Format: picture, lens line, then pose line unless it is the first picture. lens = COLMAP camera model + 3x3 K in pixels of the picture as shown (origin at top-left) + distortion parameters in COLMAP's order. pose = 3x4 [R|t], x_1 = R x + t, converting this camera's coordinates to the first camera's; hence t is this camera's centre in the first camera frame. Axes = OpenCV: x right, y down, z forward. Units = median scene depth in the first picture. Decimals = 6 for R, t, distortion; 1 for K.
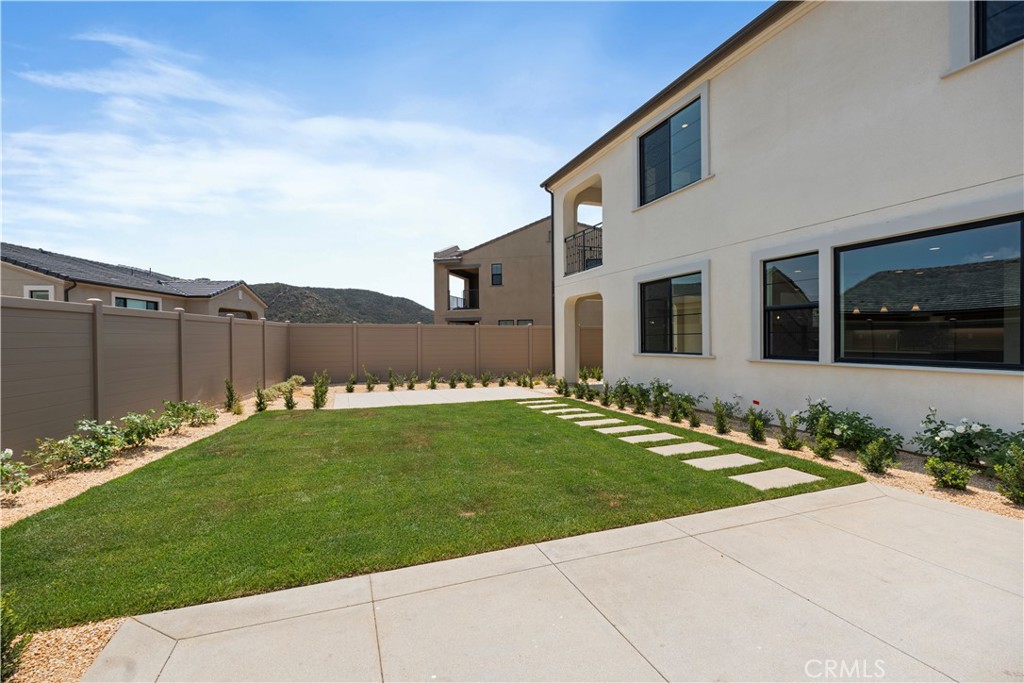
lens RADIAL K [[451.5, 0, 512.0], [0, 451.5, 341.5], [0, 0, 1]] dist [-0.010346, 0.000044]
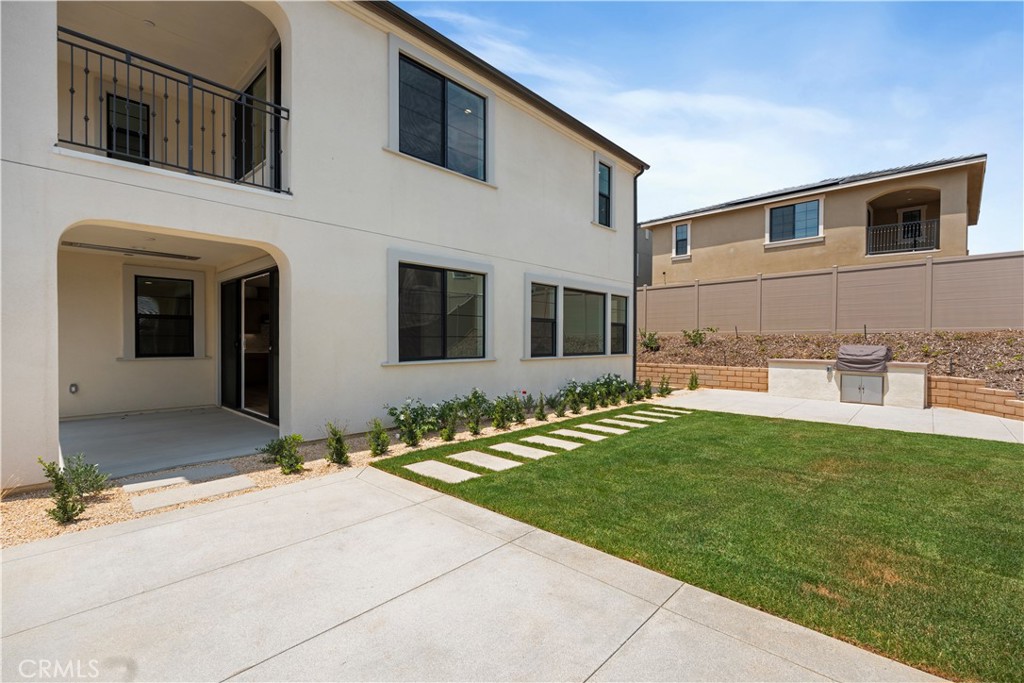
lens RADIAL K [[451.5, 0, 512.0], [0, 451.5, 341.5], [0, 0, 1]] dist [-0.010346, 0.000044]
pose [[-0.432684, 0.001331, 0.901544, -0.521855], [0.003275, 0.999995, 0.000096, -0.007097], [-0.901539, 0.002994, -0.432687, 1.417677]]
